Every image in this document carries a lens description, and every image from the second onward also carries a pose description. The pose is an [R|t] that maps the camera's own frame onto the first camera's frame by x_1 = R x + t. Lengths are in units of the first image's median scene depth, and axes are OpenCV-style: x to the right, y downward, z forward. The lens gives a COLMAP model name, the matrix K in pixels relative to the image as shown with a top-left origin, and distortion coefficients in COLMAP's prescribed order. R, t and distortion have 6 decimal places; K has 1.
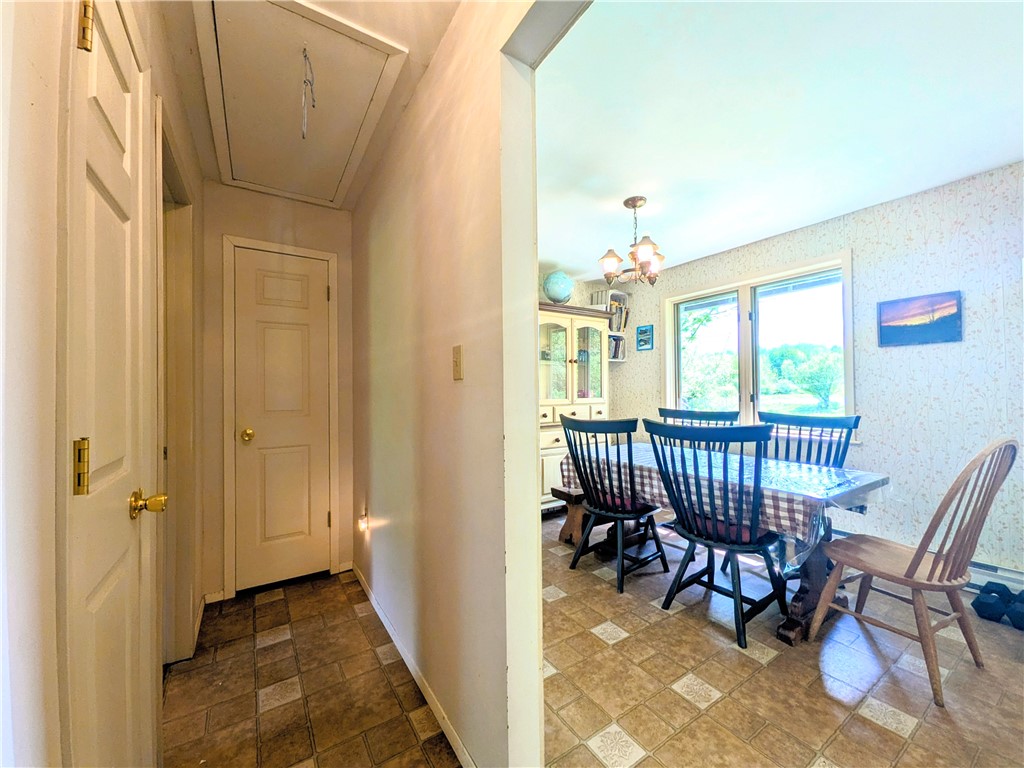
lens RADIAL K [[402.3, 0, 512.3], [0, 402.3, 385.7], [0, 0, 1]] dist [0.005810, -0.000038]
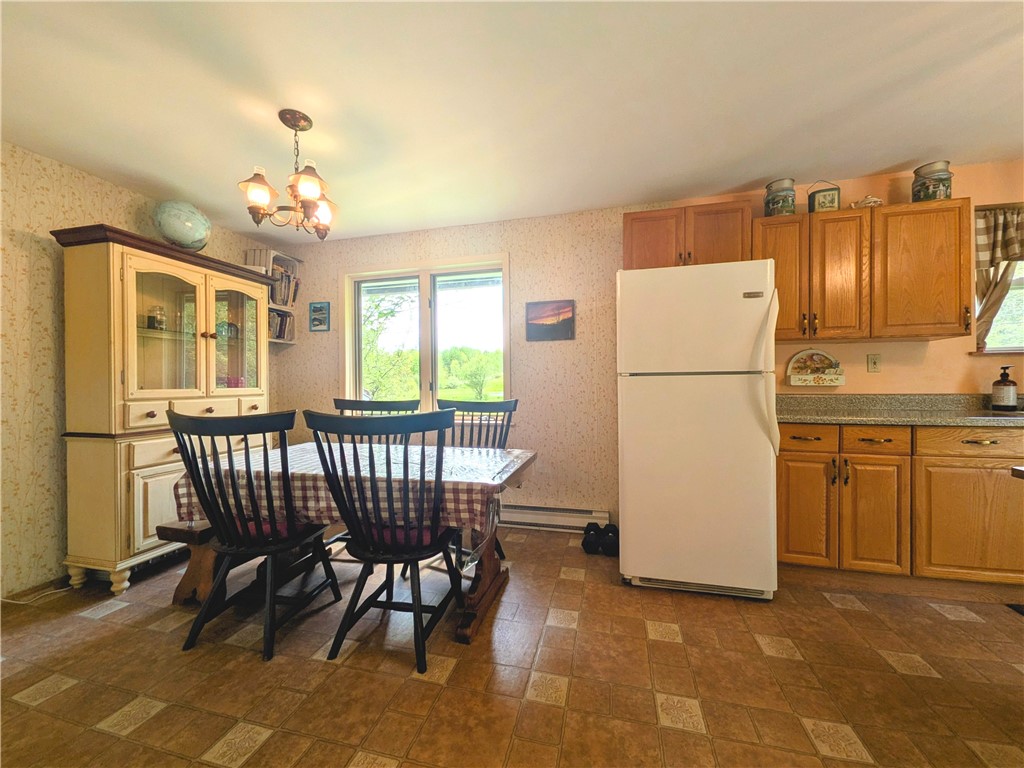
lens RADIAL K [[402.3, 0, 512.3], [0, 402.3, 385.7], [0, 0, 1]] dist [0.005810, -0.000038]
pose [[0.737889, -0.001035, 0.674921, 0.102151], [-0.007029, 0.999933, 0.009218, 0.025628], [-0.674885, -0.011546, 0.737832, 0.187851]]
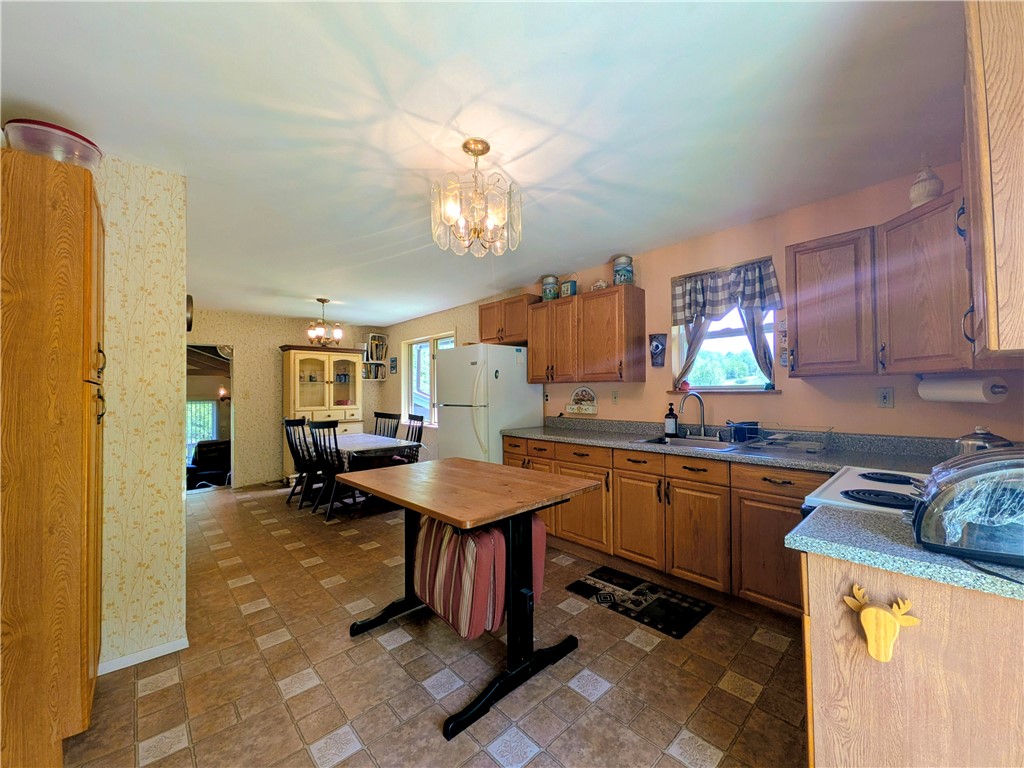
lens RADIAL K [[402.3, 0, 512.3], [0, 402.3, 385.7], [0, 0, 1]] dist [0.005810, -0.000038]
pose [[0.985038, 0.002187, 0.172322, 0.895335], [-0.001660, 0.999994, -0.003199, -0.067348], [-0.172328, 0.002865, 0.985035, -1.017922]]
